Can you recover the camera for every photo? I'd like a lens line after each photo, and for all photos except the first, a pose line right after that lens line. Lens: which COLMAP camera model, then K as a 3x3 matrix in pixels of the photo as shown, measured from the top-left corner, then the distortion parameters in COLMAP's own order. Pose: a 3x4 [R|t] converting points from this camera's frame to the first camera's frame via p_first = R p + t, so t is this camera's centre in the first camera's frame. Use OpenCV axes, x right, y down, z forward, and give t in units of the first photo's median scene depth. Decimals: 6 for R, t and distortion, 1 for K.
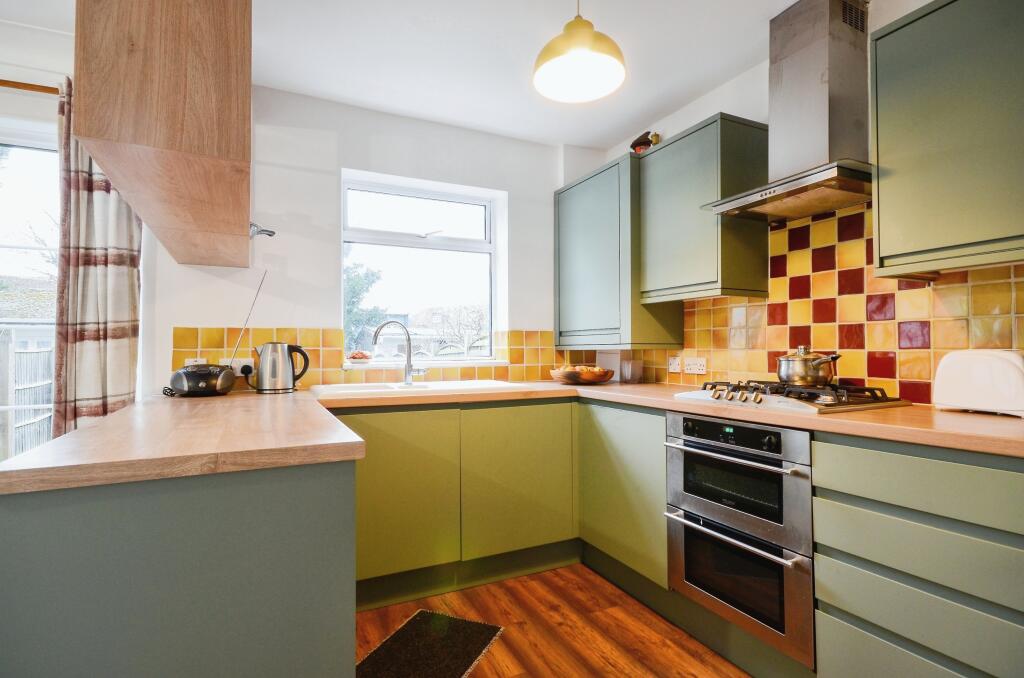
lens RADIAL K [[518.0, 0, 507.4], [0, 518.0, 341.6], [0, 0, 1]] dist [0.005146, 0.000528]
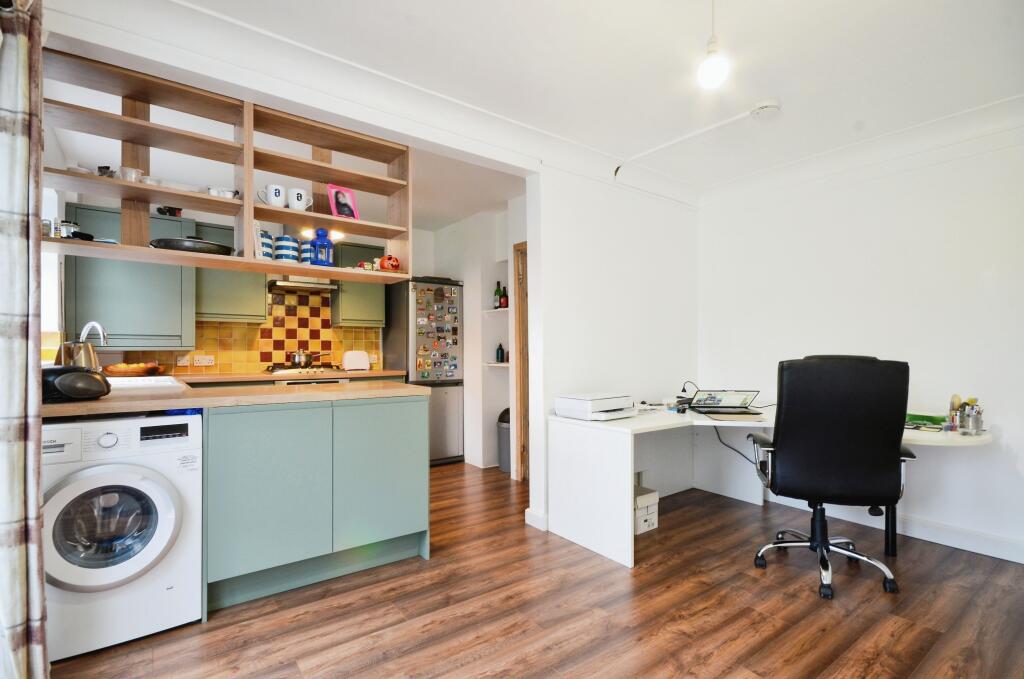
lens RADIAL K [[489.4, 0, 506.5], [0, 489.4, 340.0], [0, 0, 1]] dist [0.017217, -0.000087]
pose [[-0.179349, 0.024554, 0.983479, -1.546757], [-0.016397, 0.999475, -0.027943, 0.011826], [-0.983649, -0.021137, -0.178852, 0.417545]]
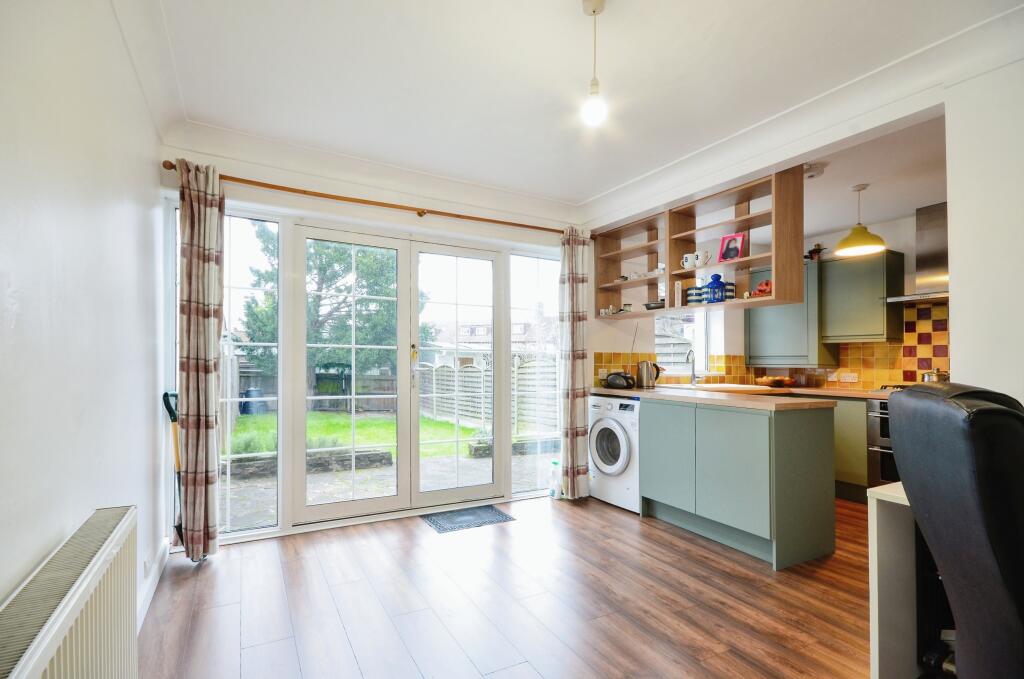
lens RADIAL K [[489.4, 0, 511.5], [0, 489.4, 358.3], [0, 0, 1]] dist [0.017217, -0.000087]
pose [[0.998589, 0.017627, 0.050095, -1.068152], [-0.017990, 0.999815, 0.006804, -0.012481], [-0.049965, -0.007696, 0.998721, -0.785277]]
